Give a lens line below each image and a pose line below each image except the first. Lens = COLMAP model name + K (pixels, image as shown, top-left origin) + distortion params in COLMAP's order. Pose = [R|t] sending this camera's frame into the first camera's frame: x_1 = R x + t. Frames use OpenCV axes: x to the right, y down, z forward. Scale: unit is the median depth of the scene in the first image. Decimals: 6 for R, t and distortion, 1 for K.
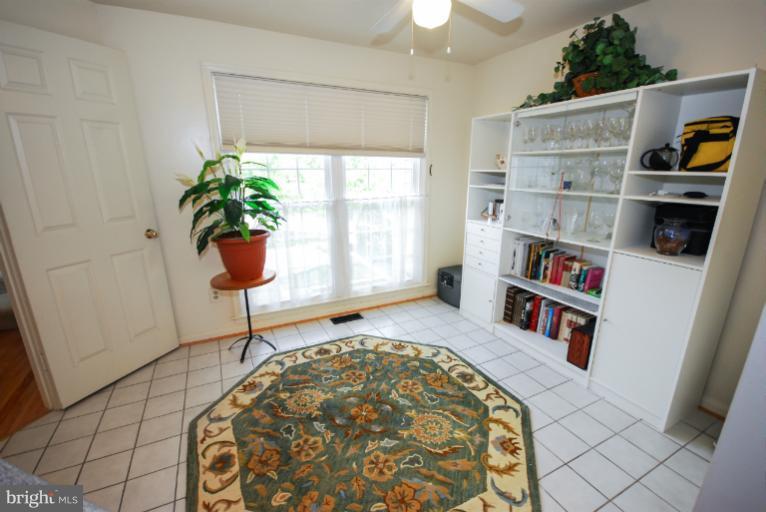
lens RADIAL K [[334.9, 0, 379.0], [0, 334.9, 262.0], [0, 0, 1]] dist [-0.018550, -0.001293]
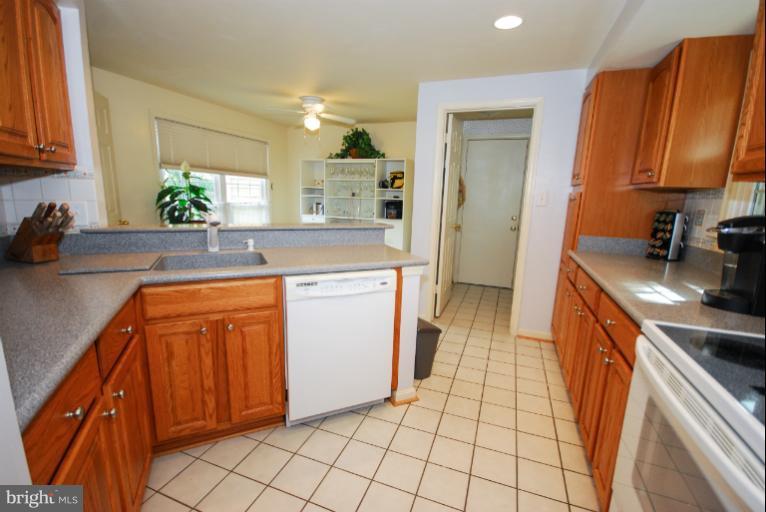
lens RADIAL K [[334.9, 0, 384.8], [0, 334.9, 256.0], [0, 0, 1]] dist [-0.018550, -0.001293]
pose [[0.726633, -0.102261, 0.679373, -1.029852], [0.155074, 0.987753, -0.017183, 0.302877], [-0.669296, 0.117839, 0.733592, -0.913875]]
